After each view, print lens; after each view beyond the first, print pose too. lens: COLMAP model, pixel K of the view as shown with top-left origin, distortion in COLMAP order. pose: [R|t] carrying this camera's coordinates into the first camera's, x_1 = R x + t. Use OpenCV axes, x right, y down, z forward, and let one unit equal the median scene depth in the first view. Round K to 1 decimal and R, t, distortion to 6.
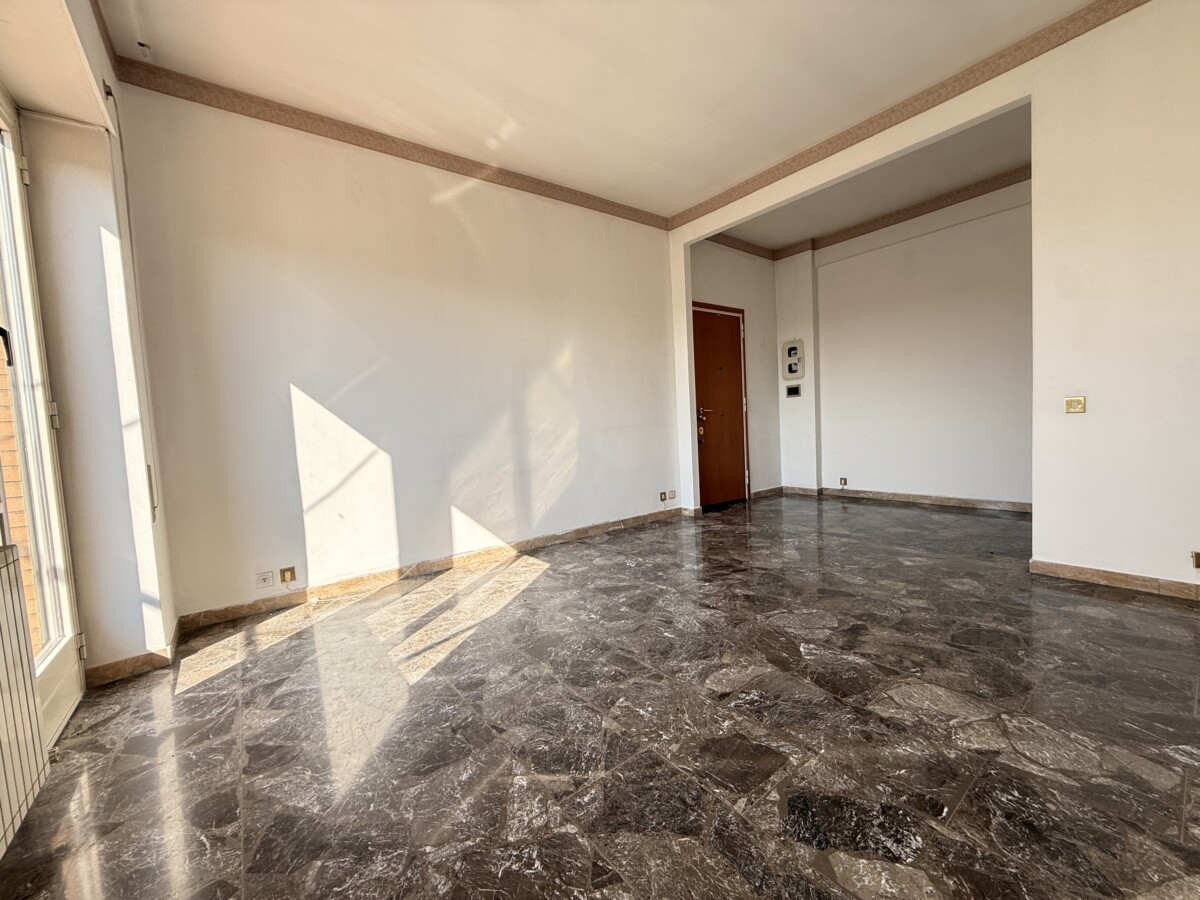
lens RADIAL K [[482.1, 0, 600.0], [0, 482.1, 450.0], [0, 0, 1]] dist [0.000239, 0.000215]
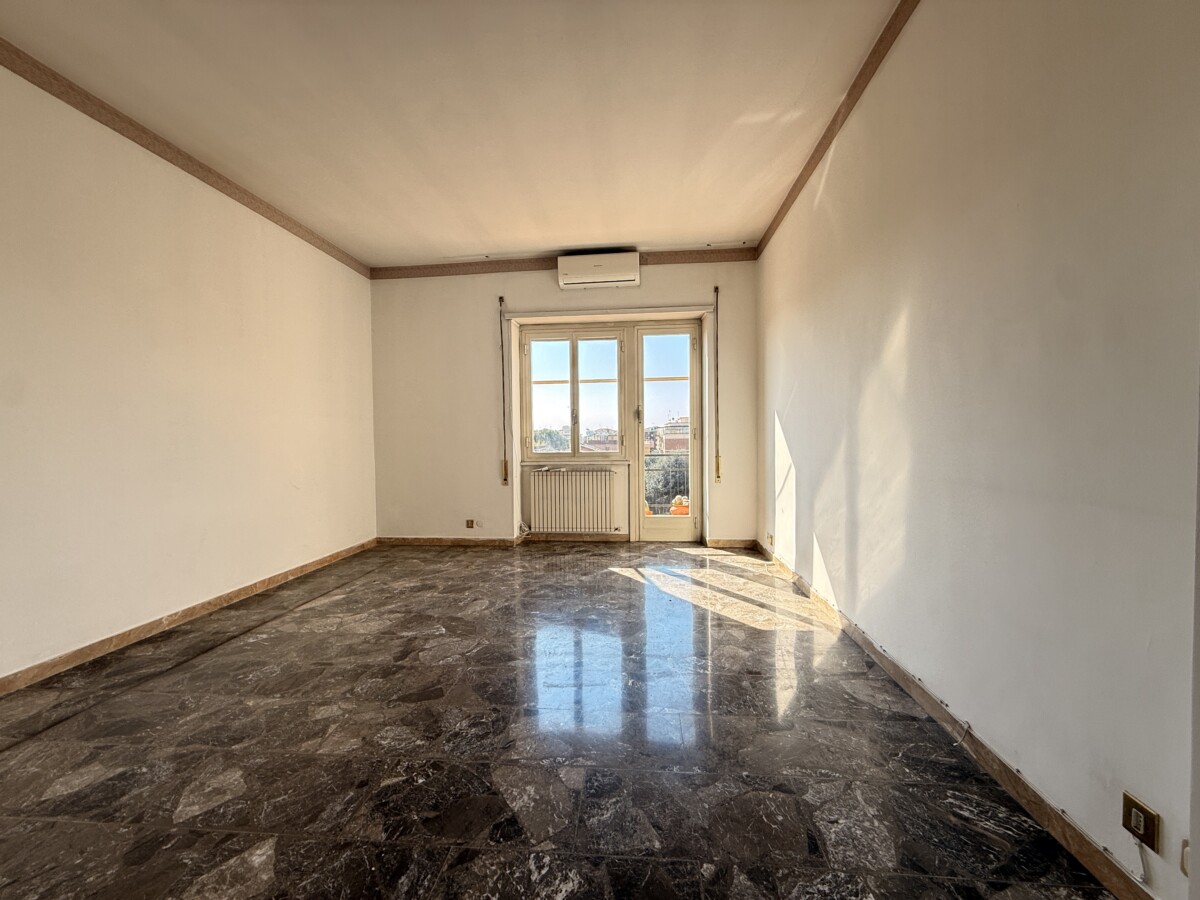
lens RADIAL K [[482.1, 0, 600.0], [0, 482.1, 450.0], [0, 0, 1]] dist [0.000239, 0.000215]
pose [[-0.684331, 0.081249, -0.724631, 1.049610], [0.008347, 0.994580, 0.103635, -0.240727], [0.729124, 0.064872, -0.681301, 2.187151]]
